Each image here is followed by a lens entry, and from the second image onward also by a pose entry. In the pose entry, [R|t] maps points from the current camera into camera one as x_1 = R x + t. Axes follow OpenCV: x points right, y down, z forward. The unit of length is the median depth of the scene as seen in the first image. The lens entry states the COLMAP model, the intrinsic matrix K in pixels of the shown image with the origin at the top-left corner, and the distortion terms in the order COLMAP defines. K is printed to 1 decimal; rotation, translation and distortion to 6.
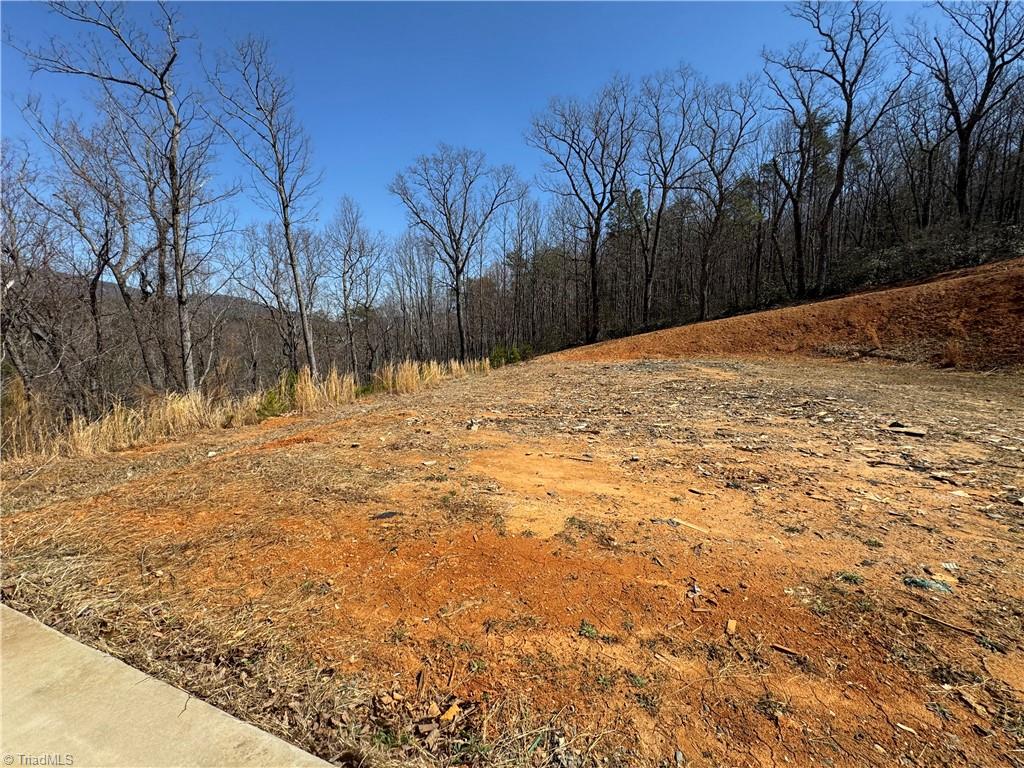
lens RADIAL K [[409.5, 0, 512.7], [0, 409.5, 381.5], [0, 0, 1]] dist [-0.000751, 0.000392]
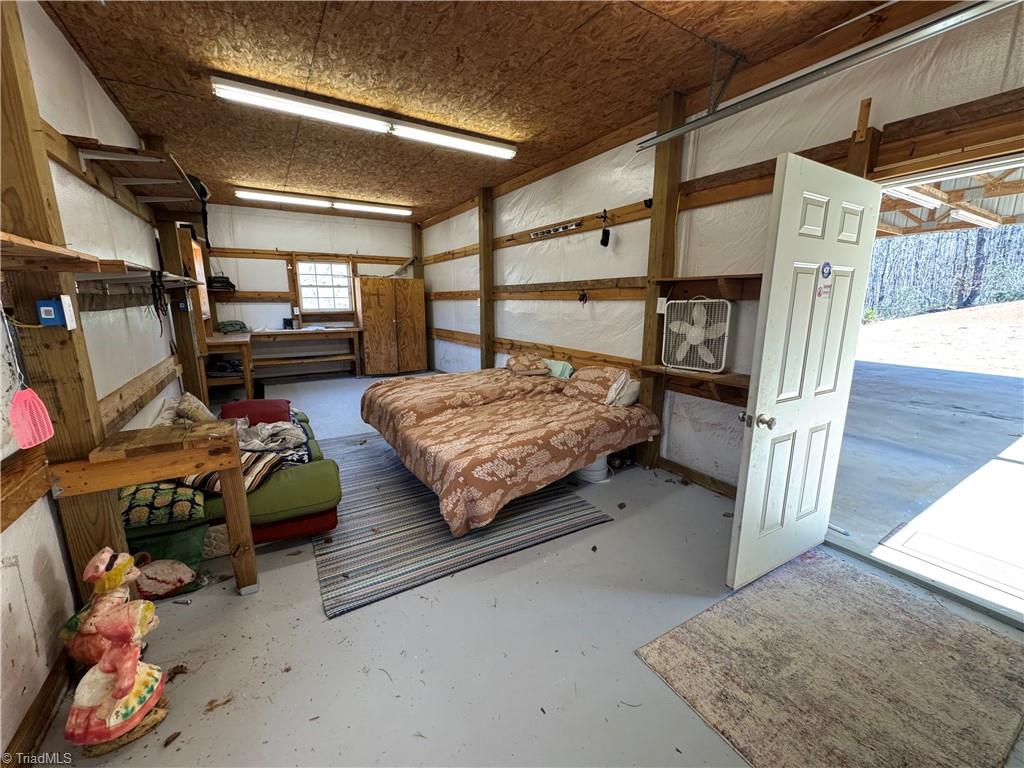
lens RADIAL K [[409.5, 0, 512.7], [0, 409.5, 381.5], [0, 0, 1]] dist [-0.000751, 0.000392]
pose [[0.783108, 0.110731, -0.611948, -0.022795], [-0.063018, 0.993085, 0.099054, 0.049442], [0.618685, -0.039006, 0.784670, -0.409411]]
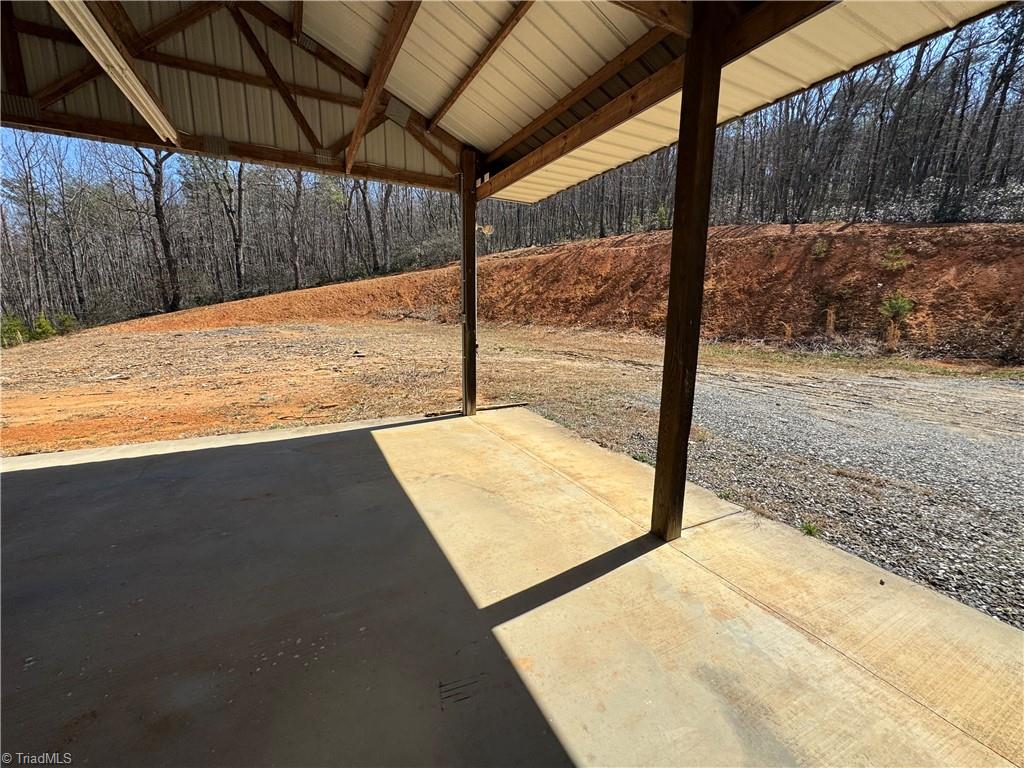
lens RADIAL K [[409.5, 0, 512.7], [0, 409.5, 381.5], [0, 0, 1]] dist [-0.000751, 0.000392]
pose [[0.666980, -0.136873, 0.732396, 0.016938], [0.081681, 0.990489, 0.110721, 0.021335], [-0.740585, -0.014026, 0.671817, -0.165237]]
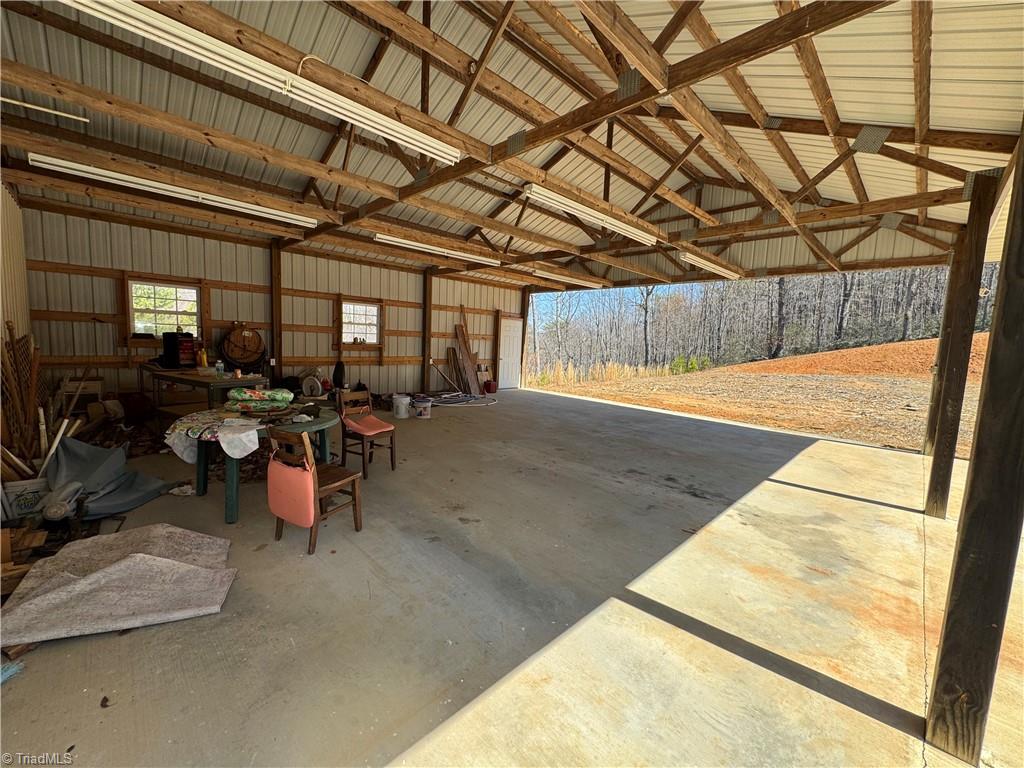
lens RADIAL K [[409.5, 0, 512.7], [0, 409.5, 381.5], [0, 0, 1]] dist [-0.000751, 0.000392]
pose [[0.906333, 0.069984, -0.416729, 0.030314], [-0.081566, 0.996618, -0.010026, 0.037304], [0.414617, 0.043078, 0.908976, -0.303858]]
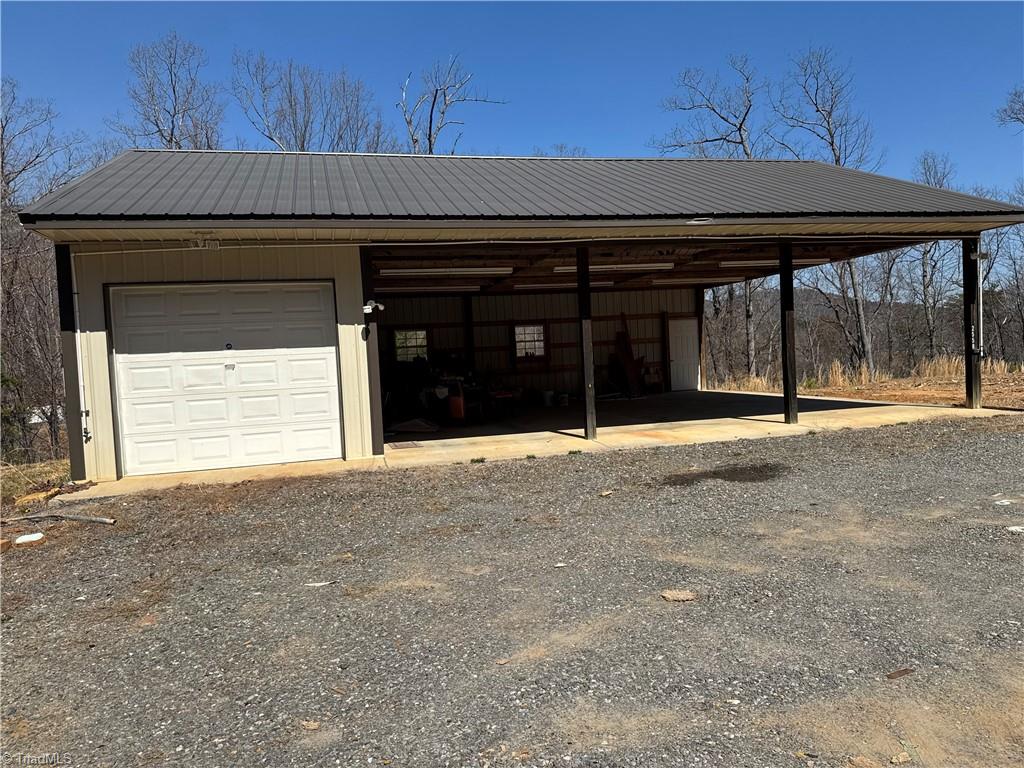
lens RADIAL K [[726.0, 0, 512.0], [0, 726.0, 384.0], [0, 0, 1]] dist [0.041492, -0.001570]
pose [[0.567283, -0.013876, -0.823406, 0.329815], [-0.033950, 0.998614, -0.040218, 0.067085], [0.822823, 0.050770, 0.566025, -0.462844]]
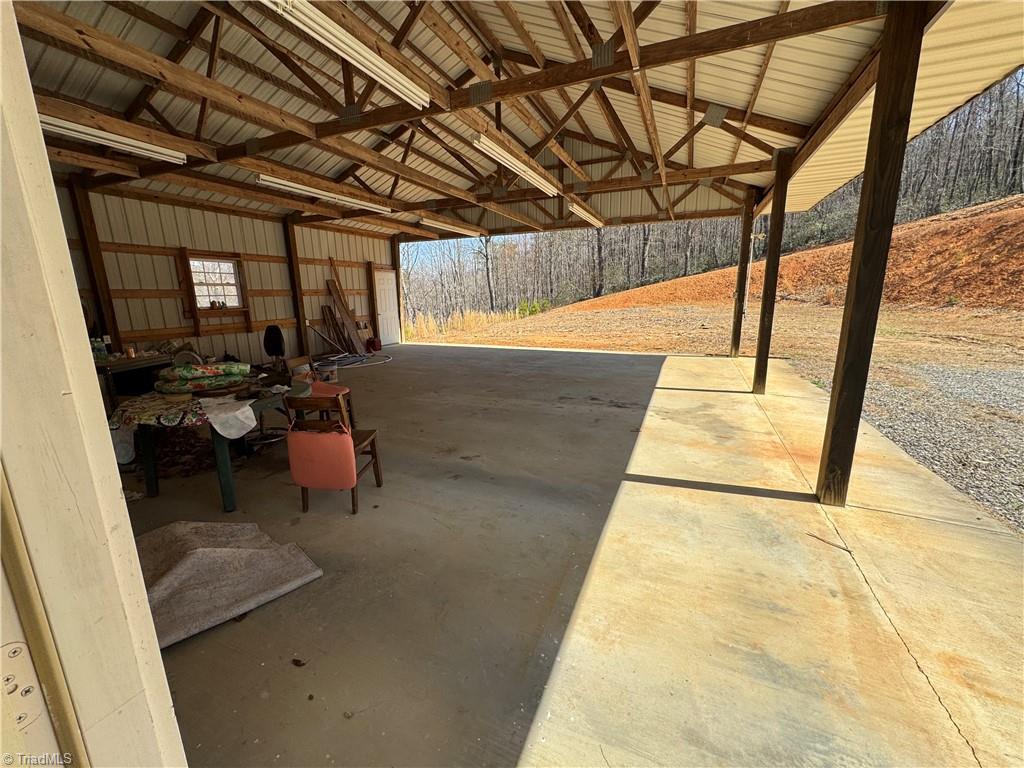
lens RADIAL K [[409.5, 0, 512.7], [0, 409.5, 381.5], [0, 0, 1]] dist [-0.000751, 0.000392]
pose [[0.998437, -0.018707, -0.052658, -0.003675], [0.023747, 0.995023, 0.096777, 0.040501], [0.050585, -0.097876, 0.993912, -0.324324]]
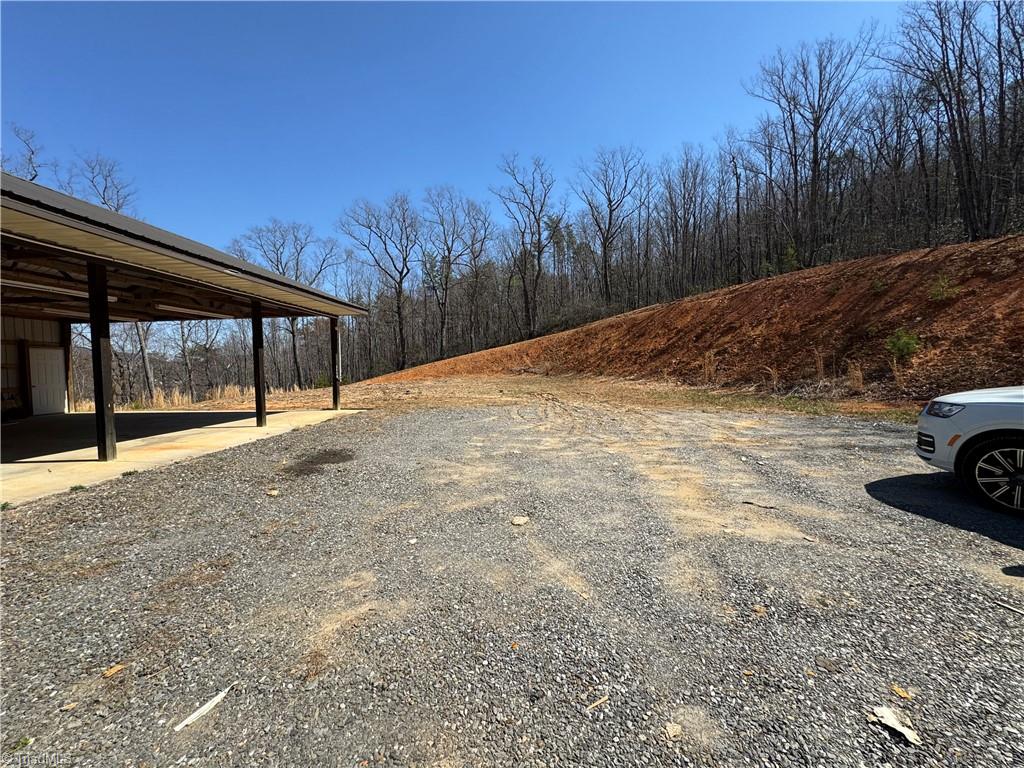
lens RADIAL K [[409.5, 0, 512.7], [0, 409.5, 381.5], [0, 0, 1]] dist [-0.000751, 0.000392]
pose [[0.957045, -0.043618, 0.286639, 0.192457], [0.066015, 0.995434, -0.068937, 0.067001], [-0.282323, 0.084898, 0.955555, -0.475318]]
